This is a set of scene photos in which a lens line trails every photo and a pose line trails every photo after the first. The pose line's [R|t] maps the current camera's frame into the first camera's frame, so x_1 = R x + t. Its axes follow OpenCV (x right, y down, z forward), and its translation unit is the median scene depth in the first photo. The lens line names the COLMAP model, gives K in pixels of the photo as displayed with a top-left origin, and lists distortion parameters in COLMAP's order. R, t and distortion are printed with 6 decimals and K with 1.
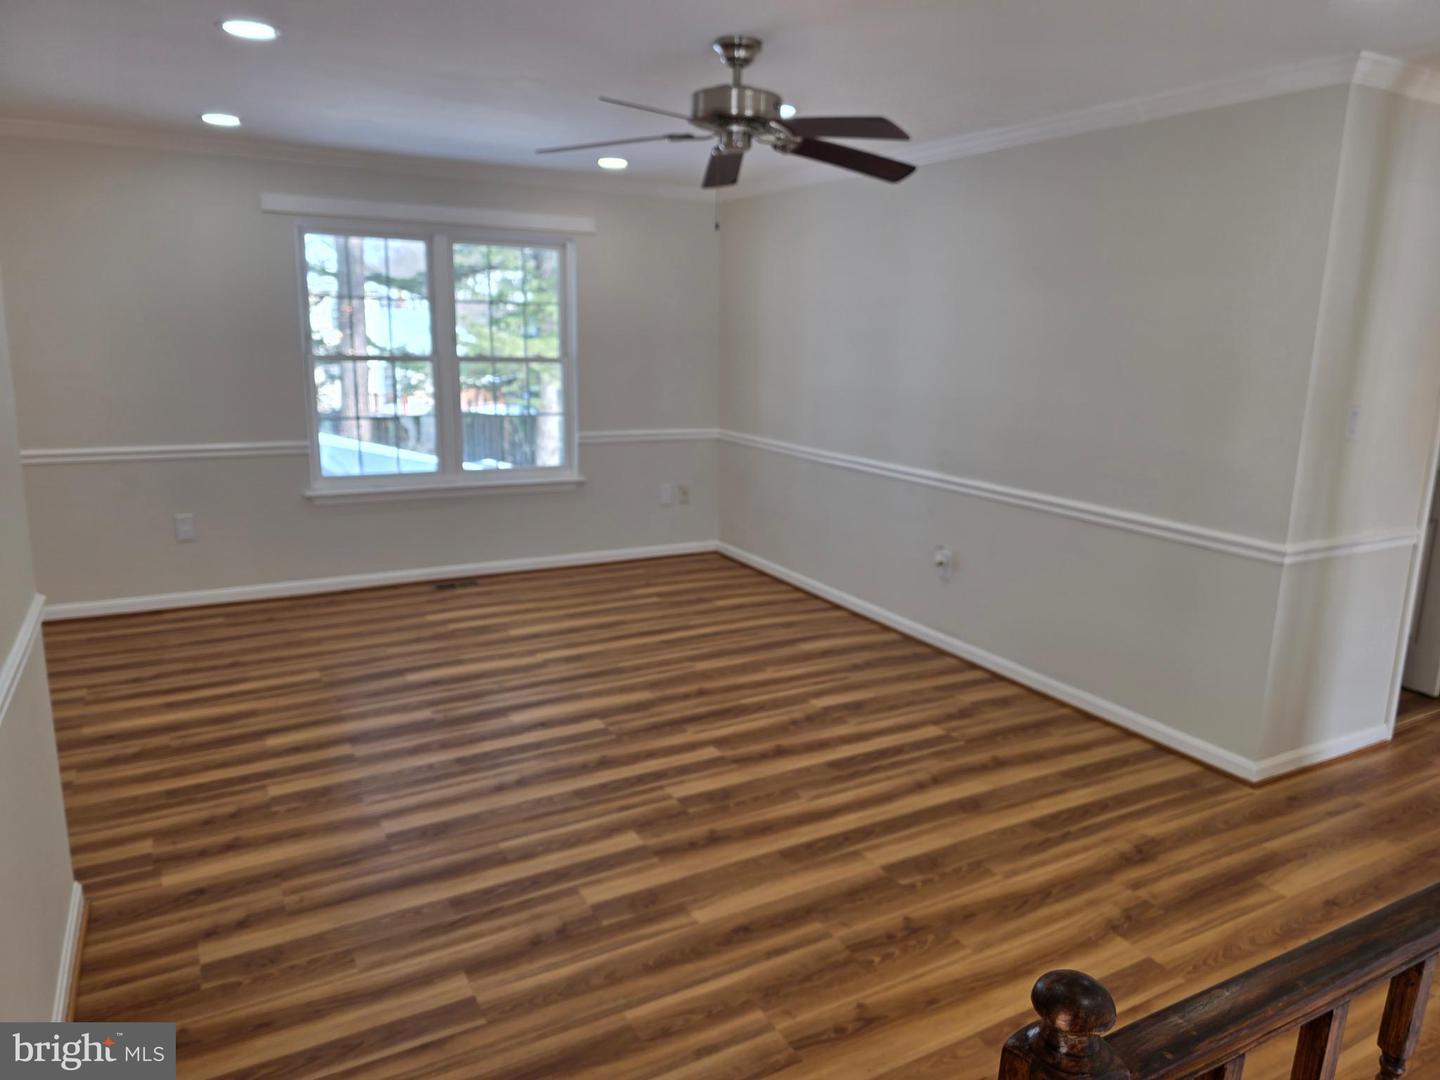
lens RADIAL K [[961.8, 0, 731.0], [0, 961.8, 536.0], [0, 0, 1]] dist [0.079862, -0.078856]
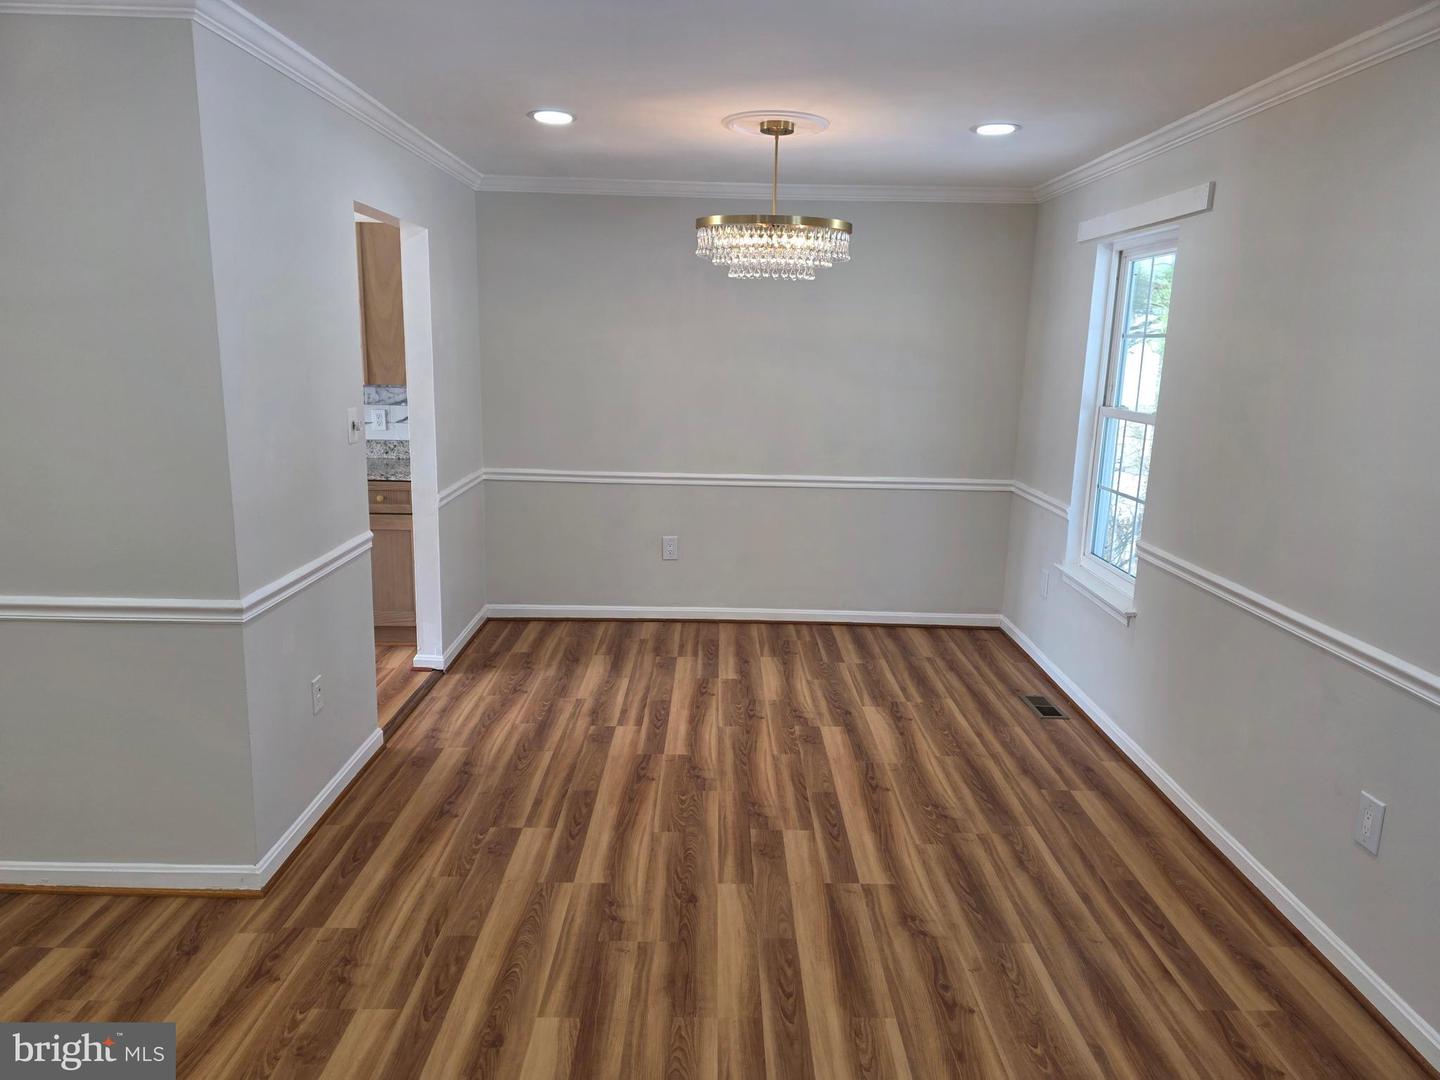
lens RADIAL K [[961.8, 0, 720.9], [0, 961.8, 535.9], [0, 0, 1]] dist [0.079862, -0.078856]
pose [[-0.480175, 0.142723, -0.865484, -0.020979], [-0.218962, 0.935937, 0.275822, -0.309765], [0.849404, 0.321951, -0.418162, 1.365615]]
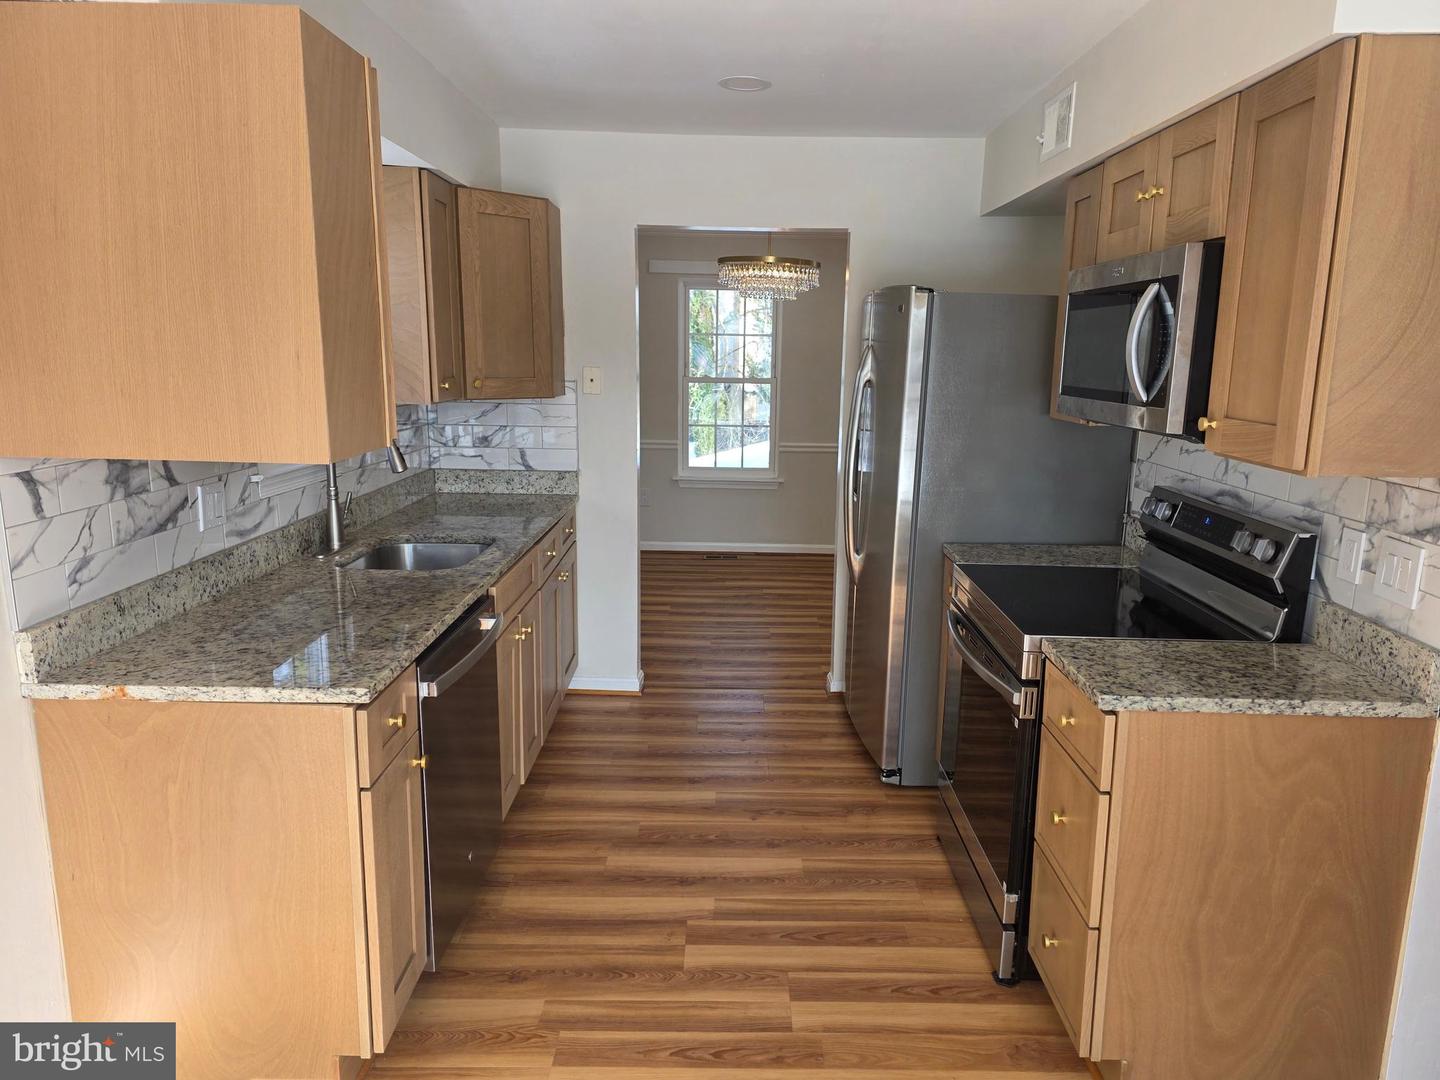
lens RADIAL K [[961.8, 0, 741.4], [0, 961.8, 535.5], [0, 0, 1]] dist [0.079862, -0.078856]
pose [[0.873794, 0.084018, -0.478983, -0.263831], [-0.097139, 0.995267, -0.002628, 0.123795], [0.476495, 0.048824, 0.877820, -0.607576]]
